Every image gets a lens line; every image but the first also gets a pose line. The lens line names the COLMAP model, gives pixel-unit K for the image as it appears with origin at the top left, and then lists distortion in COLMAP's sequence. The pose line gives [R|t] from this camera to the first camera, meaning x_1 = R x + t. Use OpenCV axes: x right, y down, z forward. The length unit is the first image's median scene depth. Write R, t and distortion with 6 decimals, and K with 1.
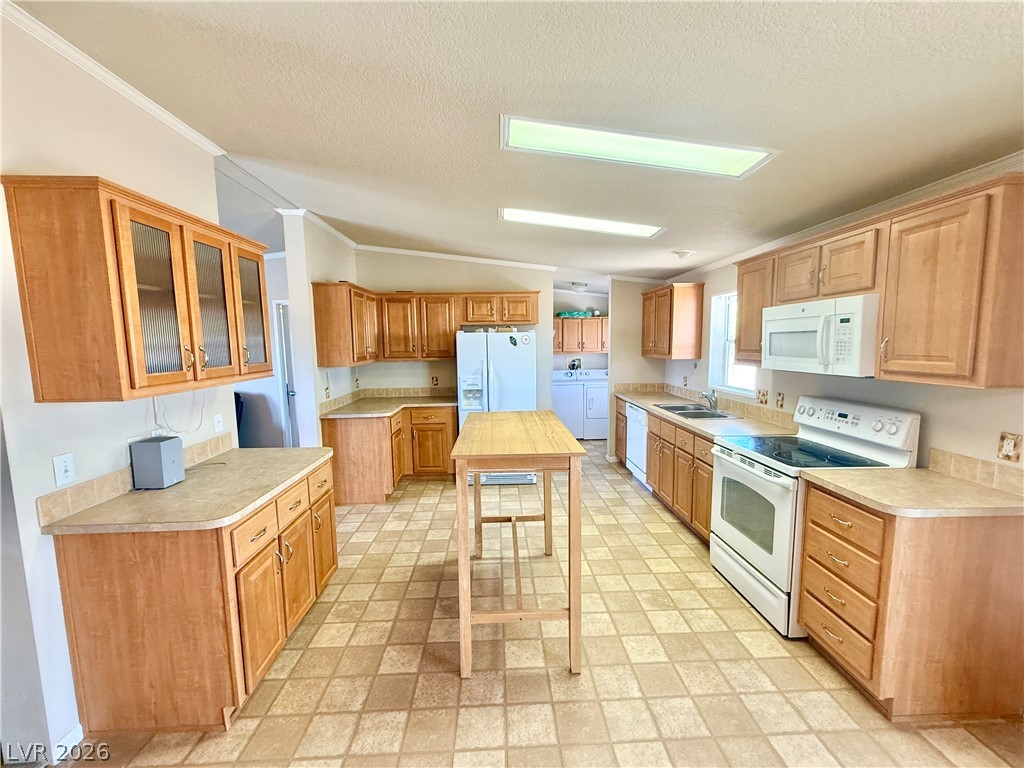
lens RADIAL K [[414.5, 0, 513.2], [0, 414.5, 386.2], [0, 0, 1]] dist [-0.003045, -0.000493]
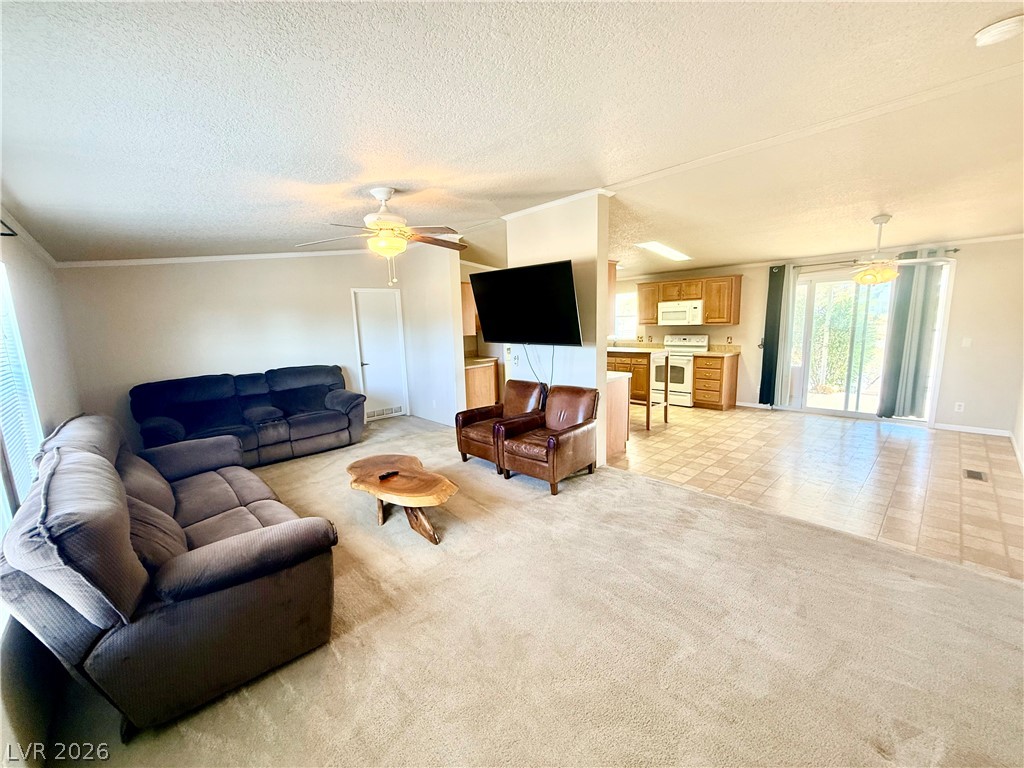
lens RADIAL K [[414.5, 0, 506.4], [0, 414.5, 383.0], [0, 0, 1]] dist [-0.003045, -0.000493]
pose [[0.759013, -0.113241, 0.641153, -2.218764], [0.090895, 0.993545, 0.067876, 0.065937], [-0.644700, 0.006759, 0.764406, -0.483357]]
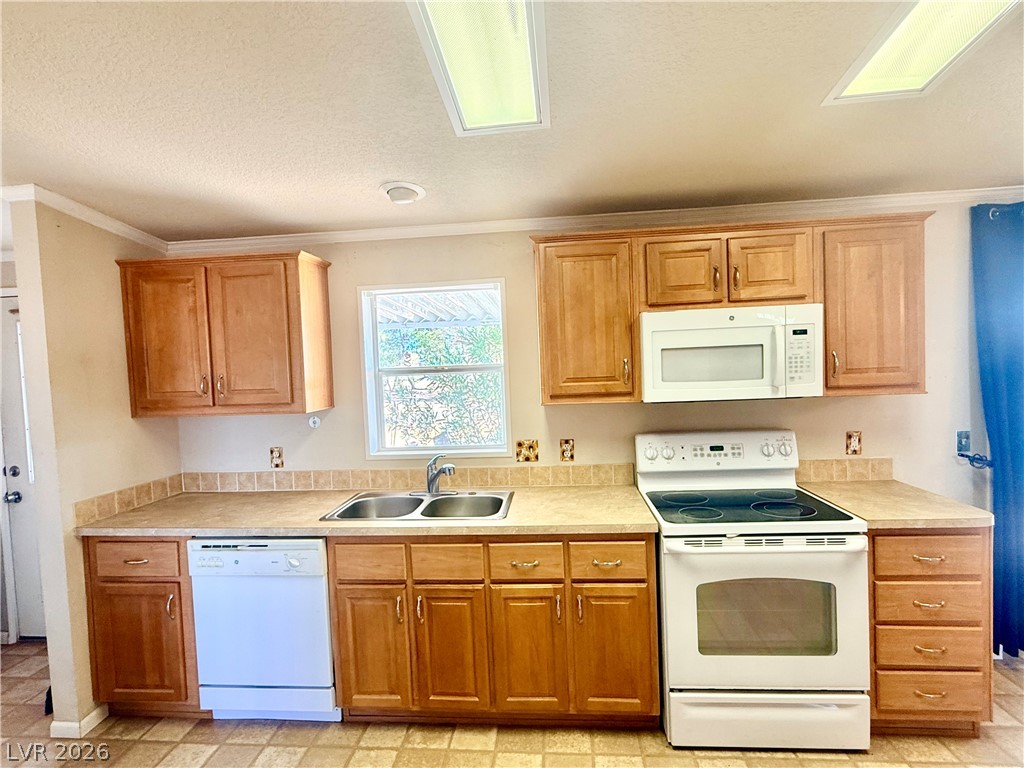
lens RADIAL K [[508.2, 0, 515.5], [0, 508.2, 386.7], [0, 0, 1]] dist [-0.000279, -0.000116]
pose [[0.133945, -0.034695, 0.990381, -0.275884], [0.141315, 0.989842, 0.015564, -0.128050], [-0.980861, 0.137871, 0.137488, 1.264507]]
